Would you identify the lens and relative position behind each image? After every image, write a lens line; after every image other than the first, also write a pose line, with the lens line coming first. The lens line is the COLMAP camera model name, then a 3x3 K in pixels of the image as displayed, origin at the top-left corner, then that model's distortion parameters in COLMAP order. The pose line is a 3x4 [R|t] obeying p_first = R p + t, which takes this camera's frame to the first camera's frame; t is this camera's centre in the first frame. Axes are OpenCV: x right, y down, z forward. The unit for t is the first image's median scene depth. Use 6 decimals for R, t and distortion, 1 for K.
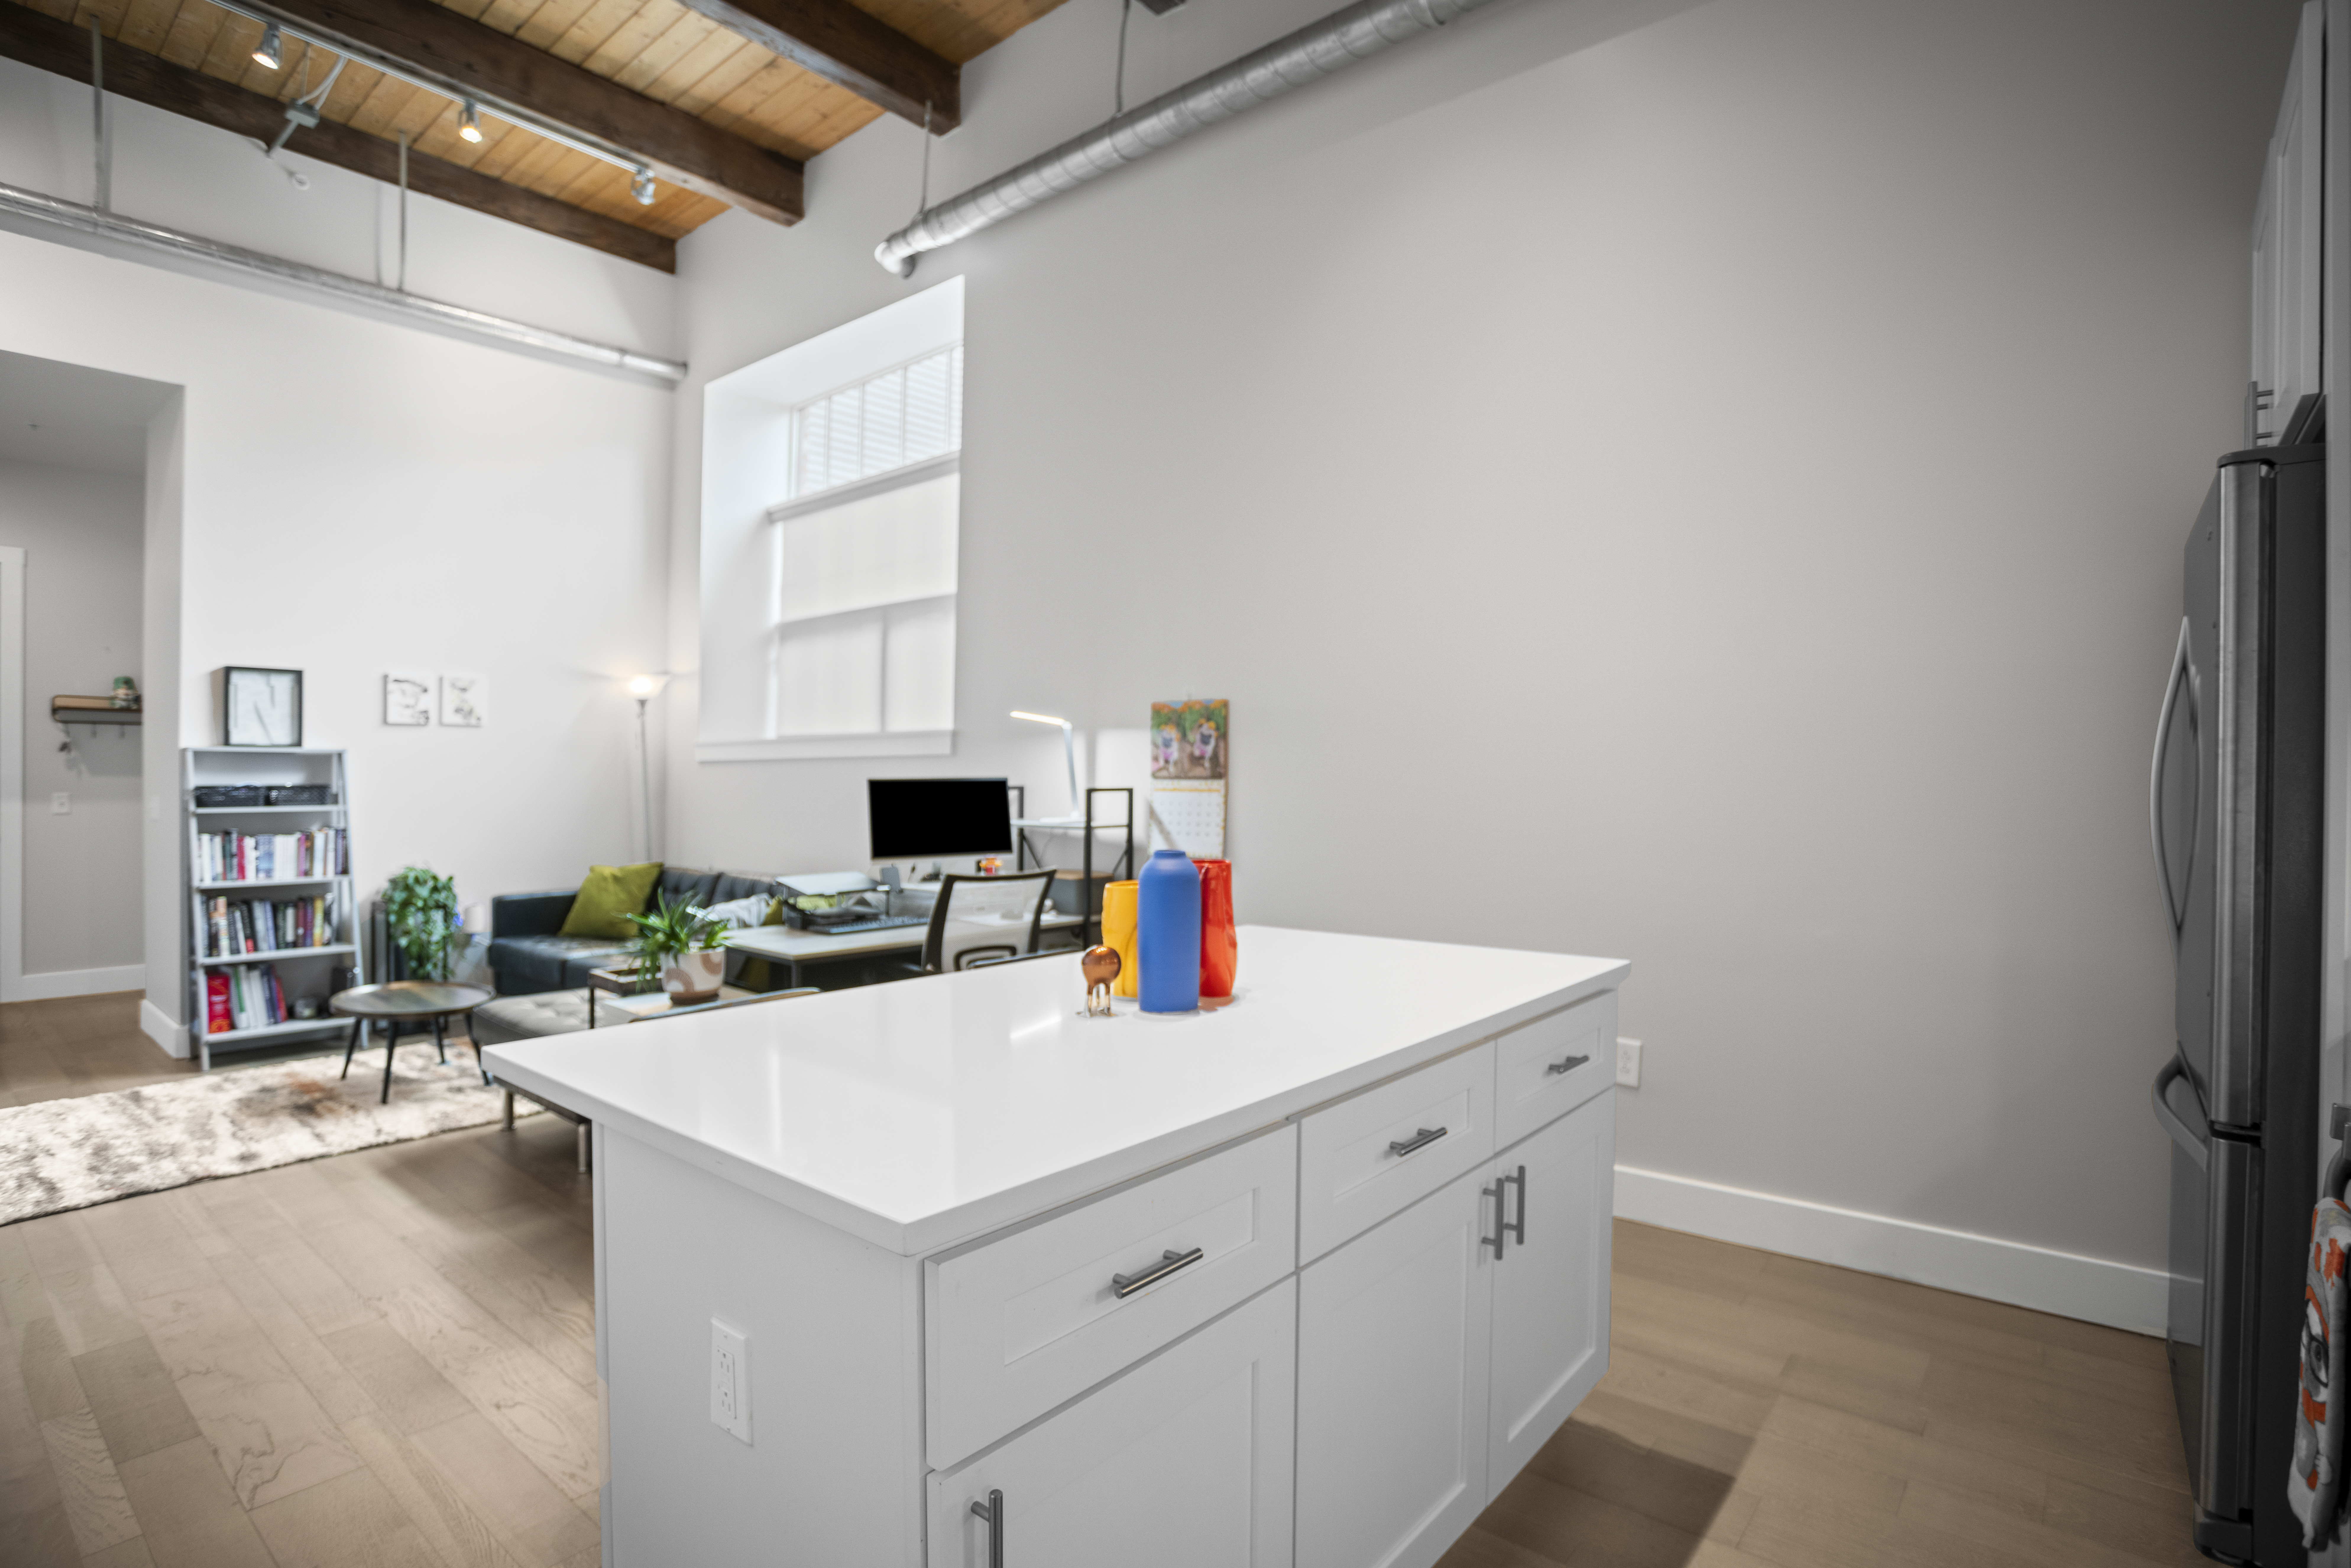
lens RADIAL K [[1192.5, 0, 1175.5], [0, 1192.5, 784.0], [0, 0, 1]] dist [-0.052305, 0.027252]
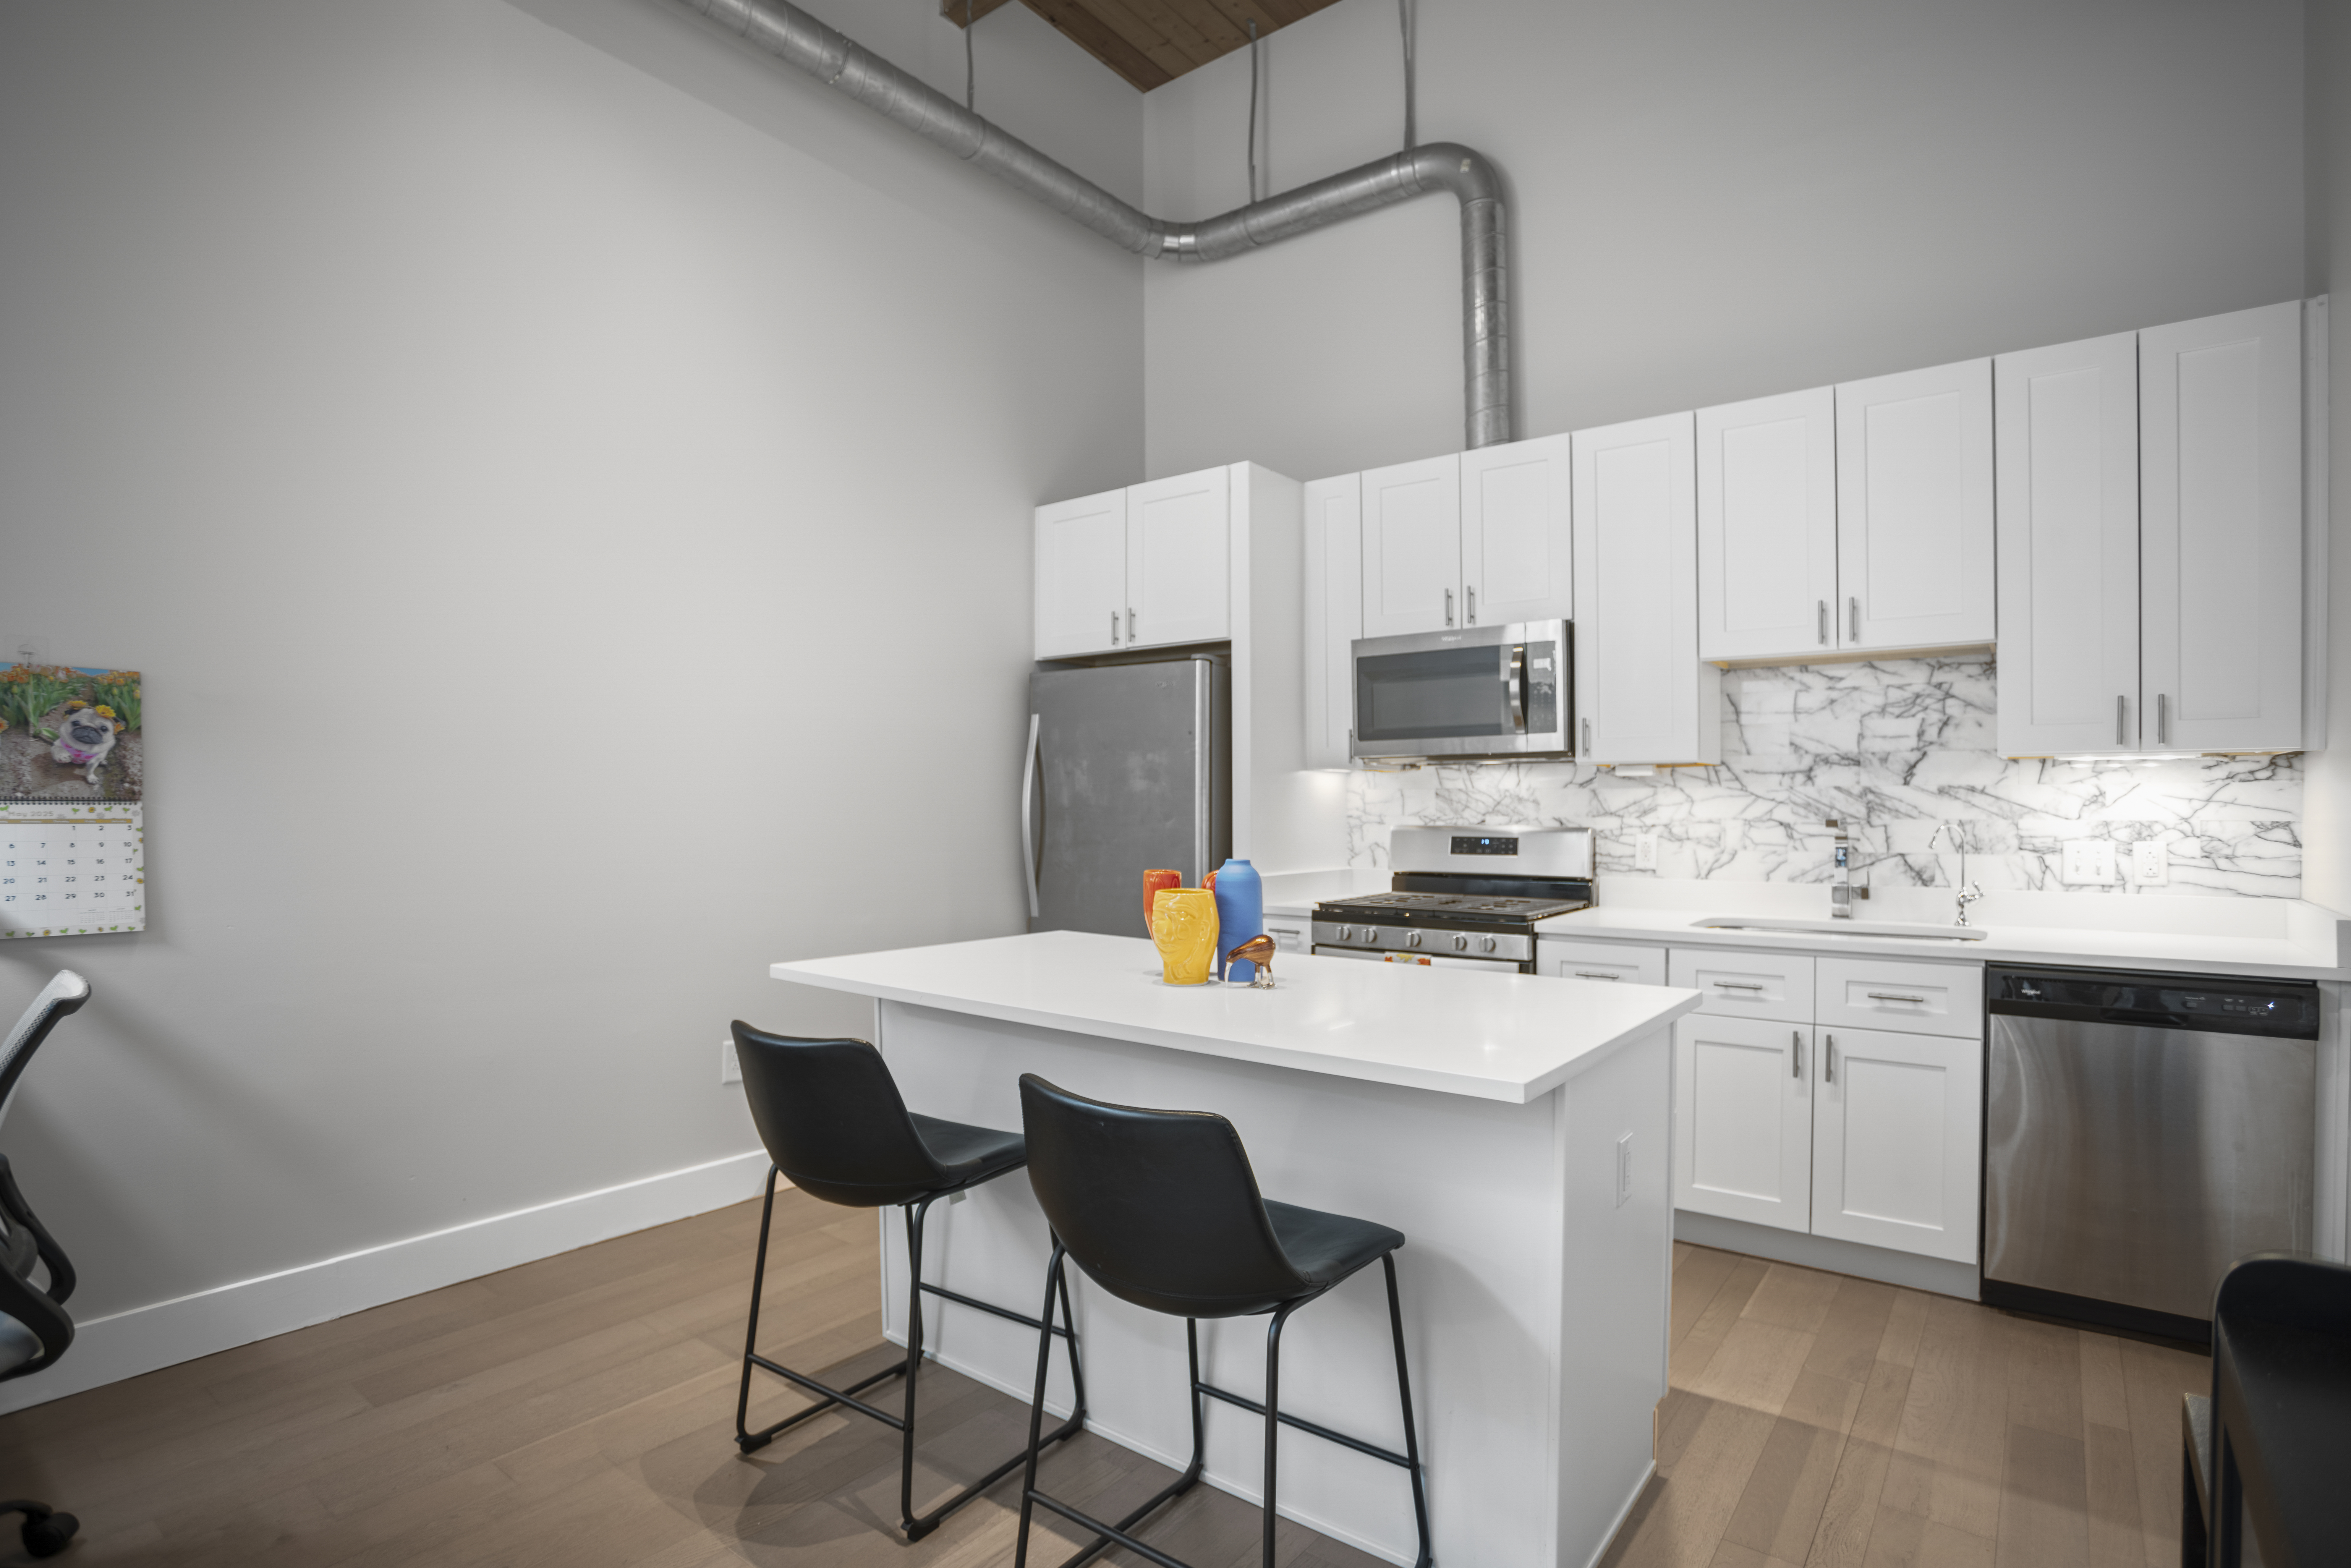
lens RADIAL K [[1182.6, 0, 1164.1], [0, 1182.6, 803.7], [0, 0, 1]] dist [-0.068741, 0.033075]
pose [[-0.055248, 0.000752, 0.998472, -0.455414], [-0.000024, 1.000000, -0.000755, -0.002212], [-0.998473, -0.000066, -0.055248, 0.403015]]
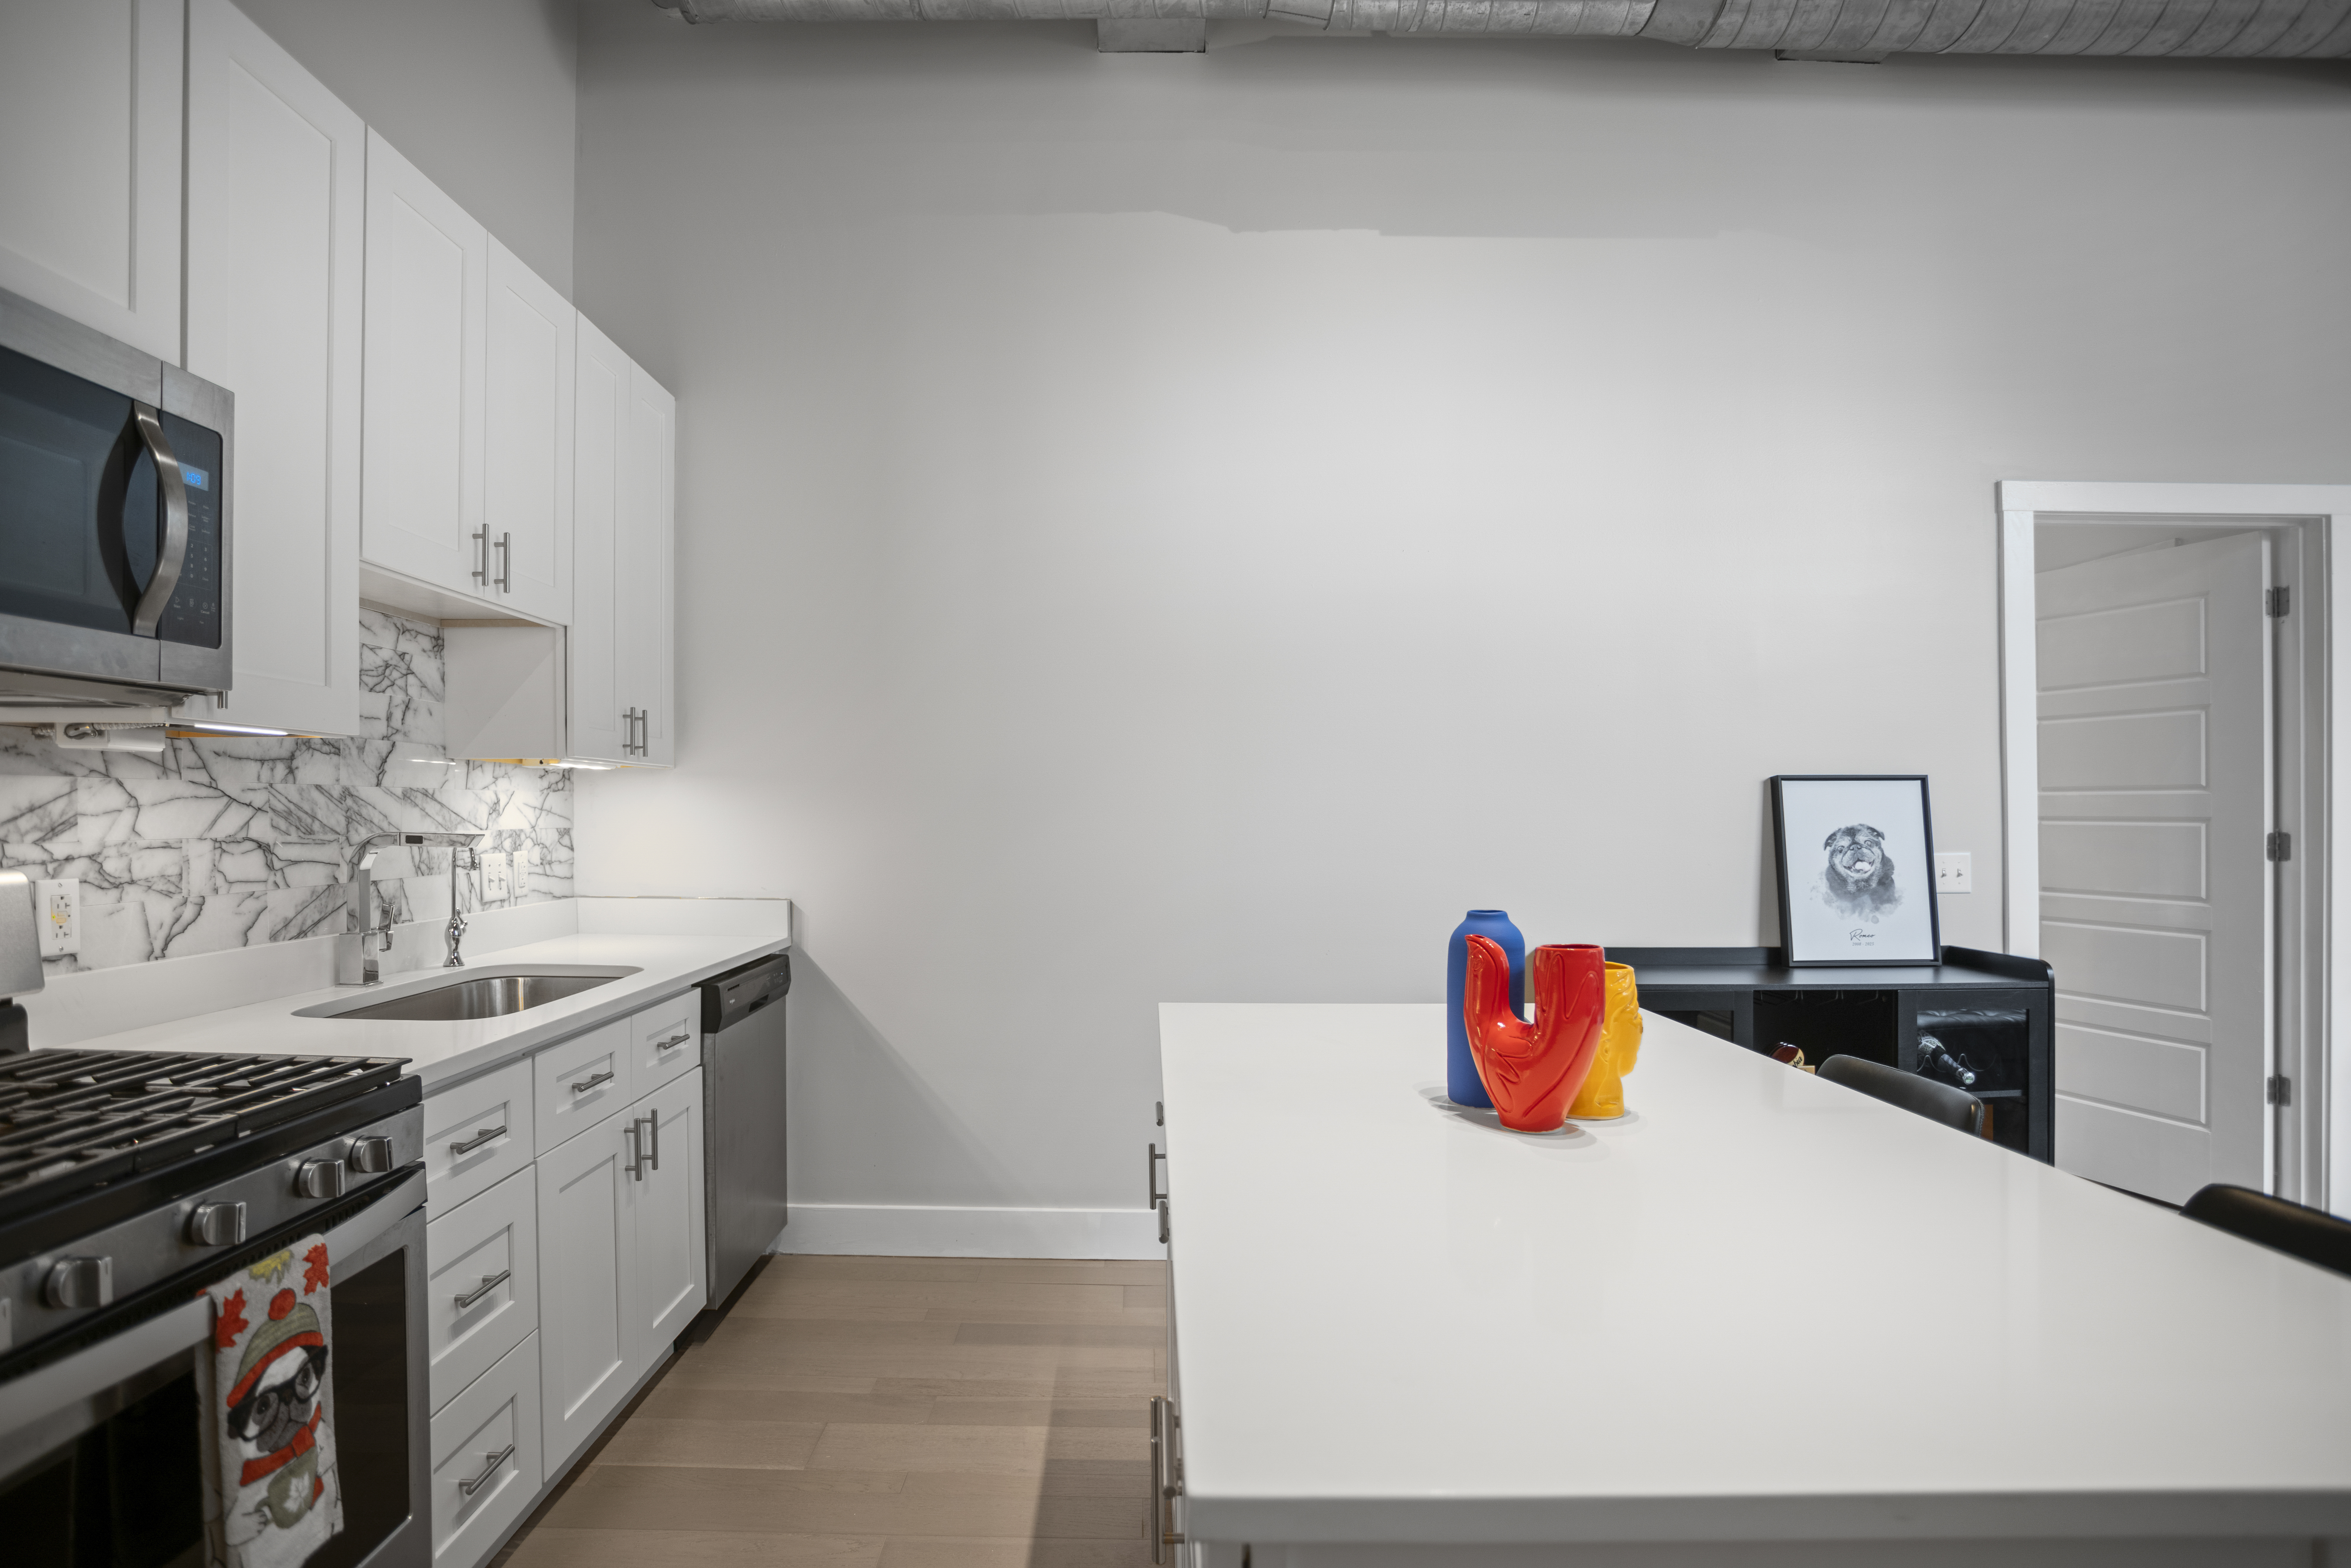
lens RADIAL K [[1251.3, 0, 1076.6], [0, 1251.3, 803.8], [0, 0, 1]] dist [-0.045396, 0.016158]
pose [[-0.760495, -0.008543, -0.649287, 0.279779], [-0.005813, 0.999963, -0.006348, -0.004483], [0.649317, -0.001053, -0.760517, 0.516505]]
